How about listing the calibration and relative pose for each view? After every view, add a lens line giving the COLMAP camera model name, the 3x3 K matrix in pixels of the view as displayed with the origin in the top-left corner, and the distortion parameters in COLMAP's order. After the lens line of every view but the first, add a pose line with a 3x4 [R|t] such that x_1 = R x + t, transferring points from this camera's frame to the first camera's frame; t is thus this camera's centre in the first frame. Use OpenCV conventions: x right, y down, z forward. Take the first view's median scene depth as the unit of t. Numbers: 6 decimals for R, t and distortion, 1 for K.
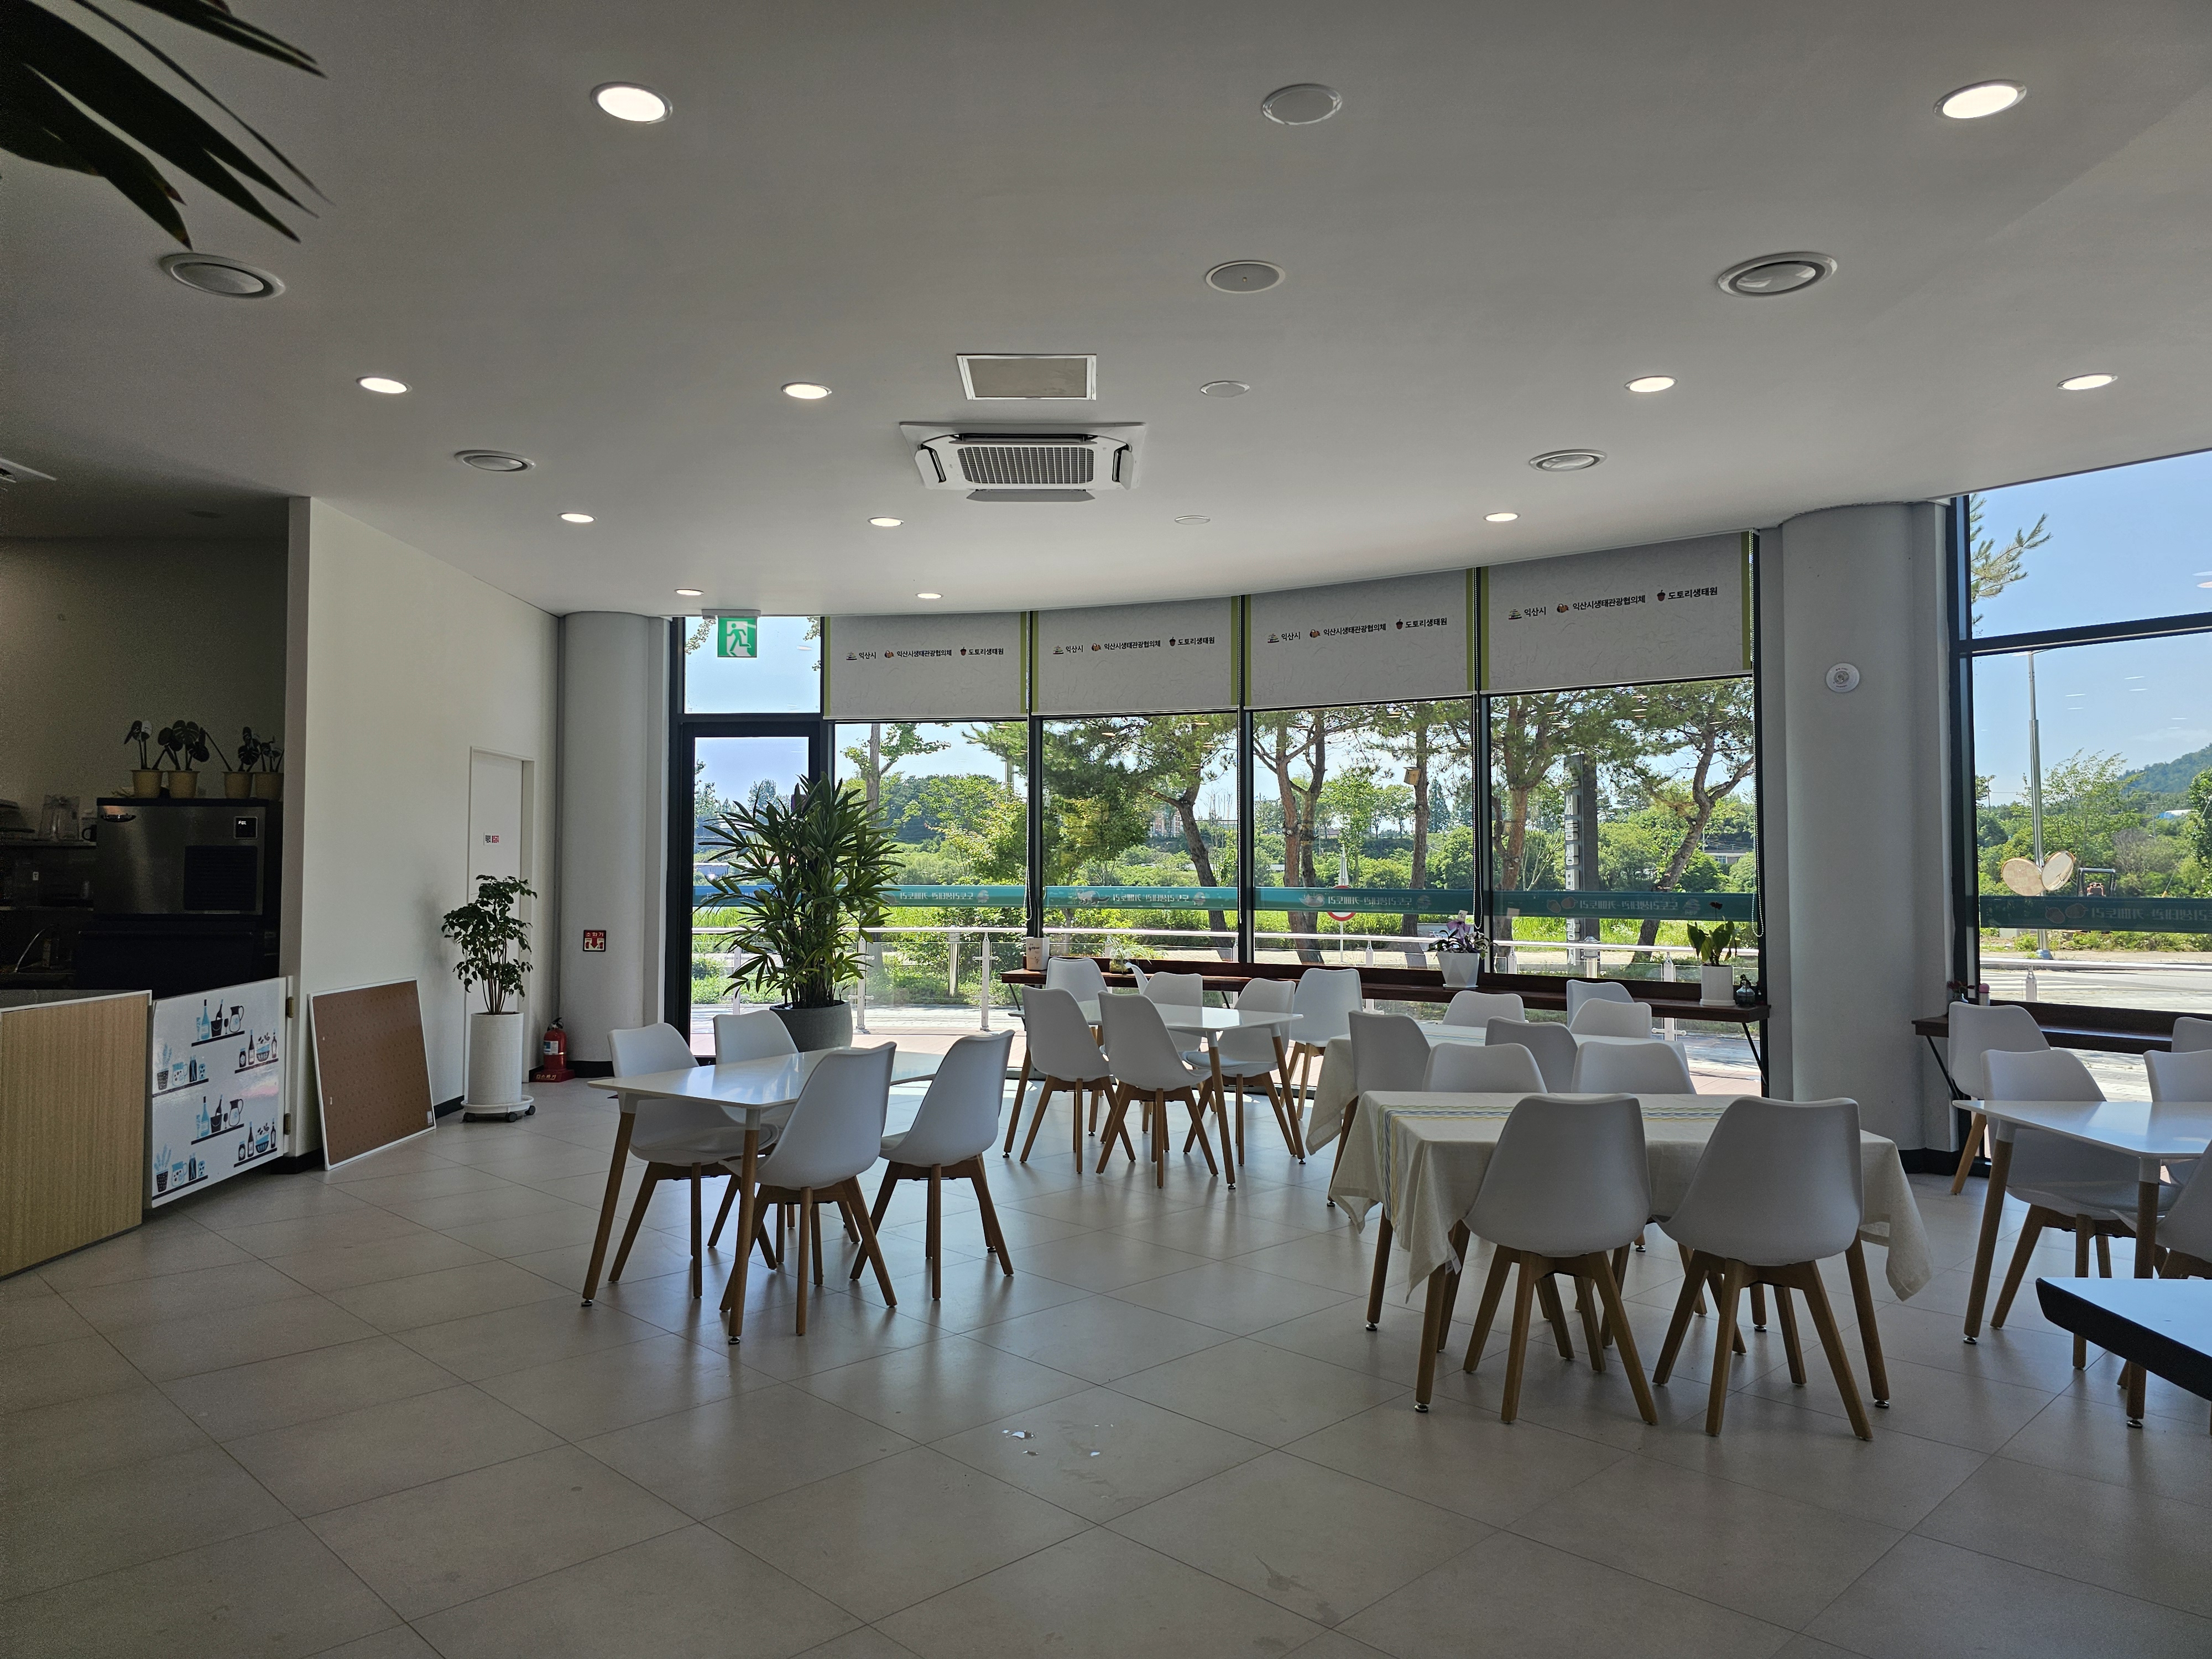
lens RADIAL K [[1493.9, 0, 1096.3], [0, 1493.9, 816.9], [0, 0, 1]] dist [0.023710, -0.013162]
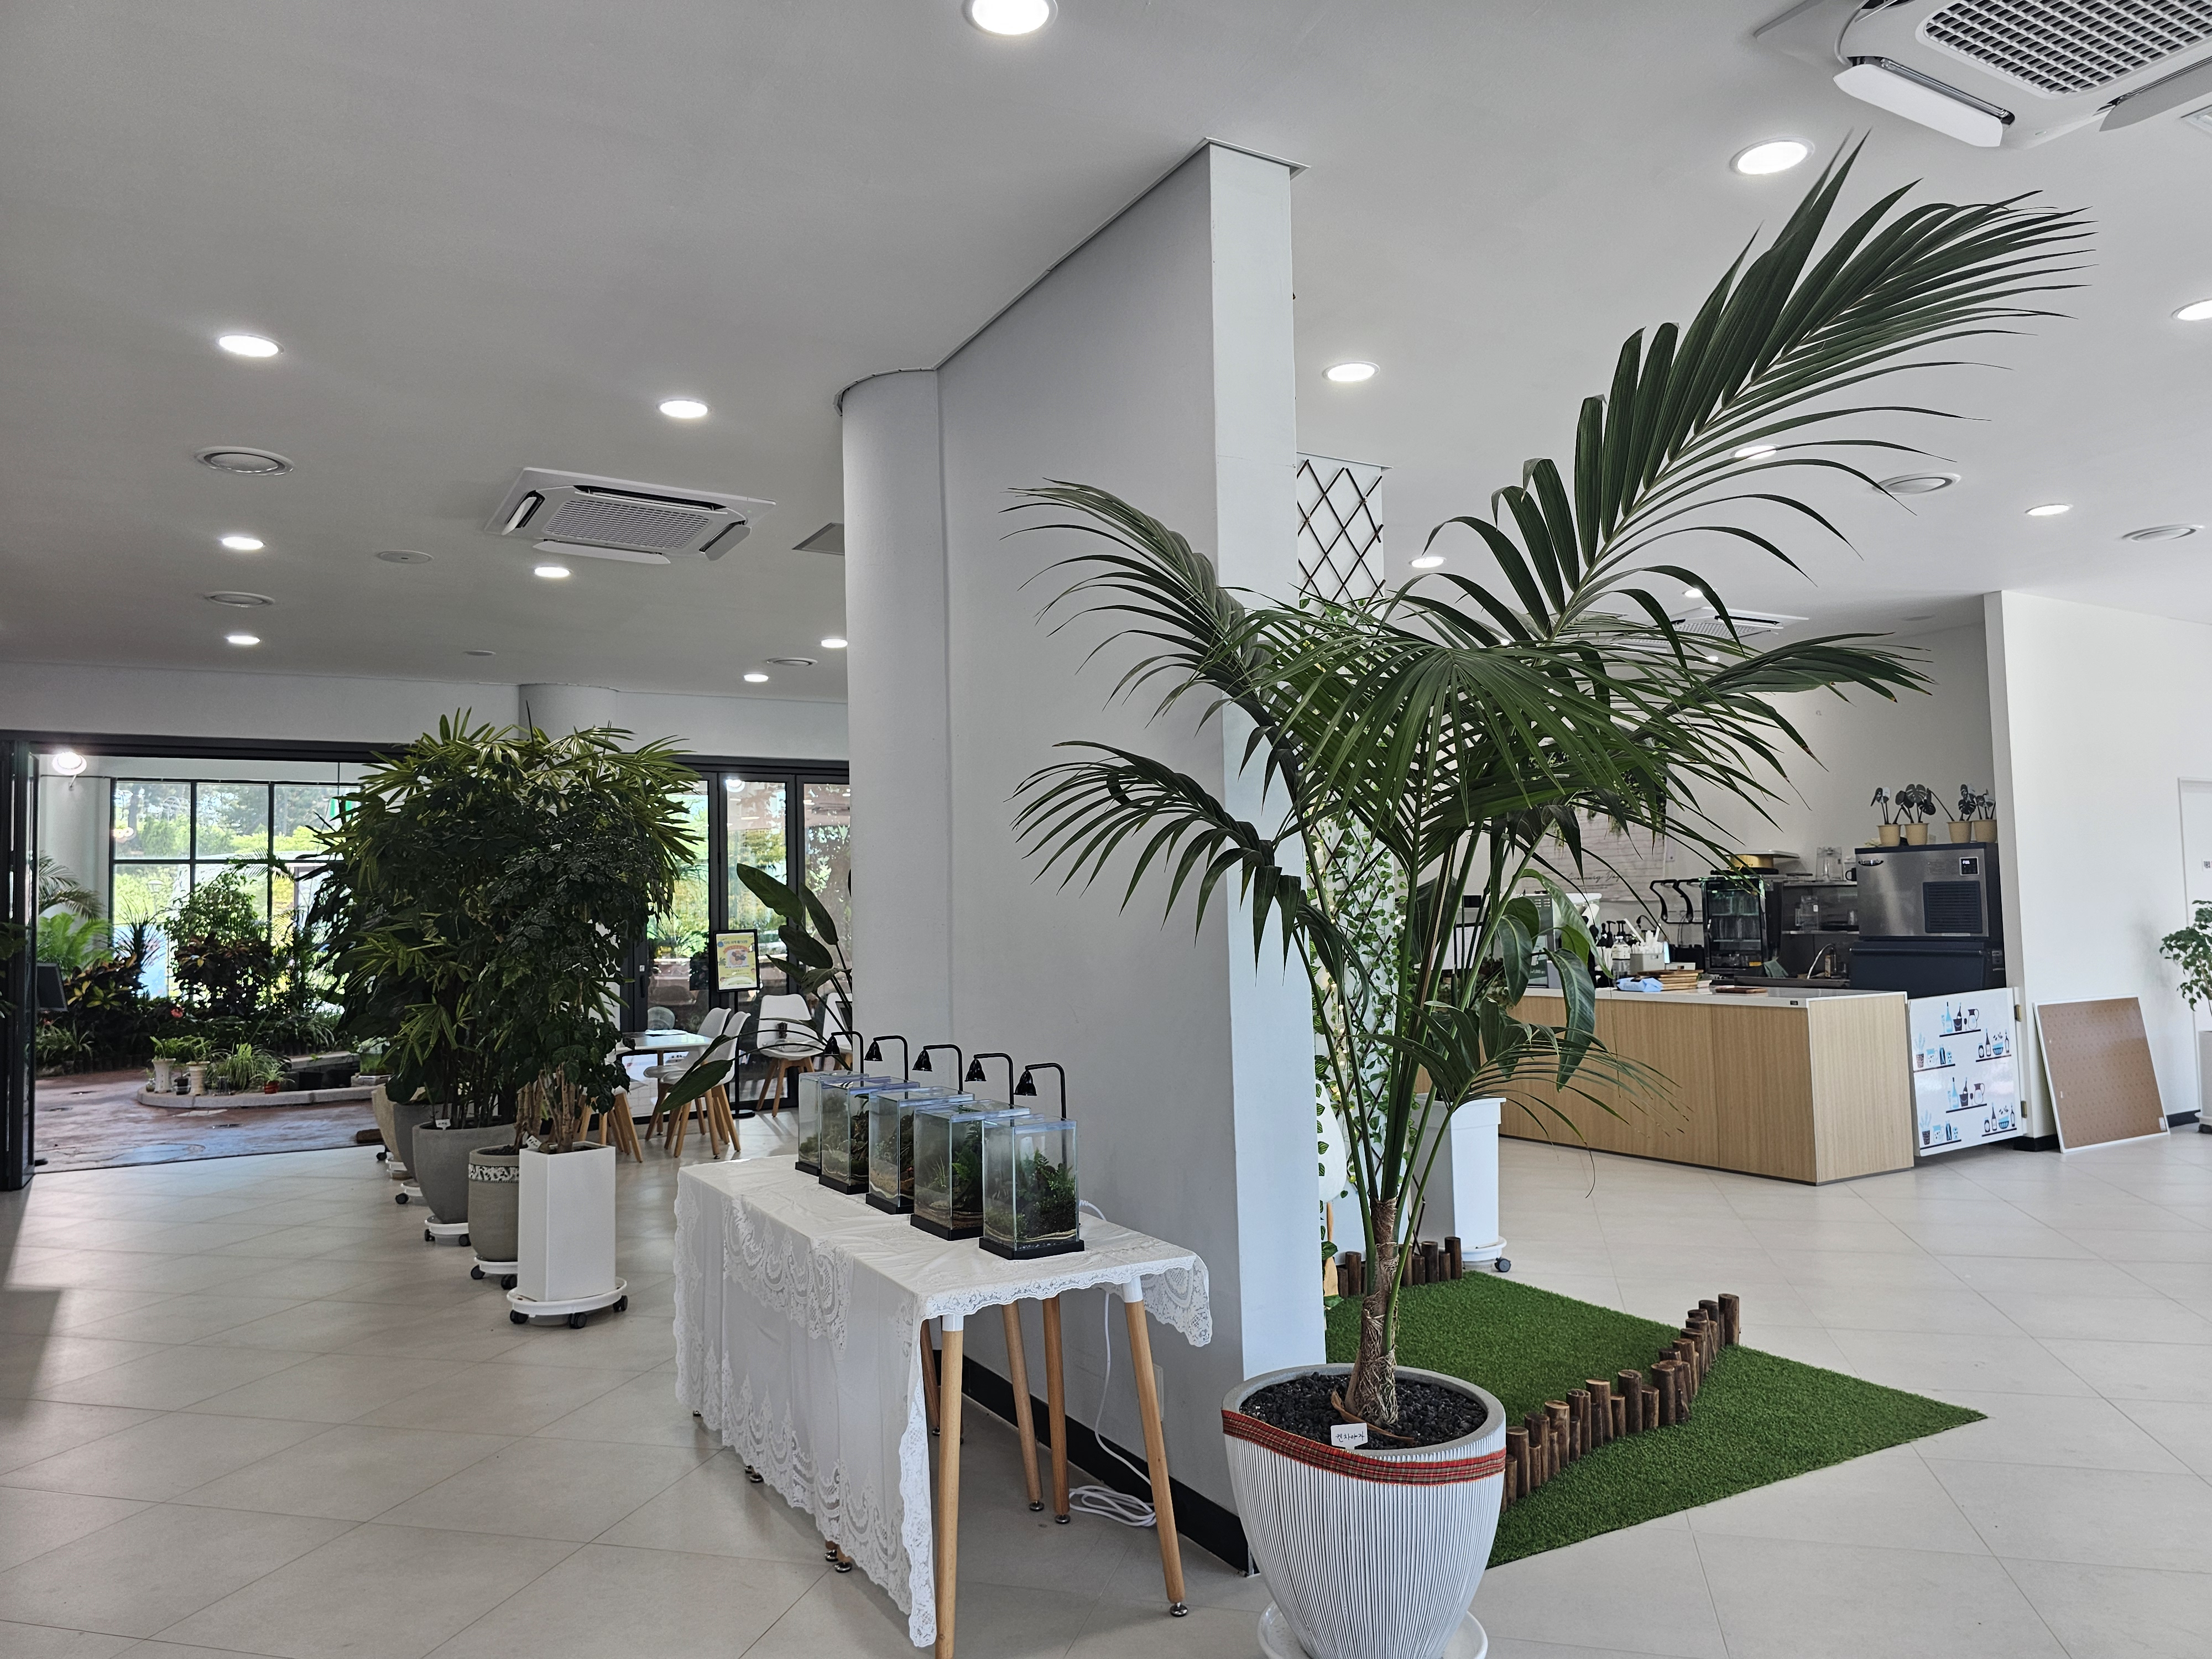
lens RADIAL K [[1493.9, 0, 1096.1], [0, 1493.9, 823.0], [0, 0, 1]] dist [0.023710, -0.013162]
pose [[0.497304, -0.067767, -0.864926, 0.149099], [0.053604, 0.997440, -0.047330, -0.008078], [0.865919, -0.022826, 0.499663, -0.239131]]
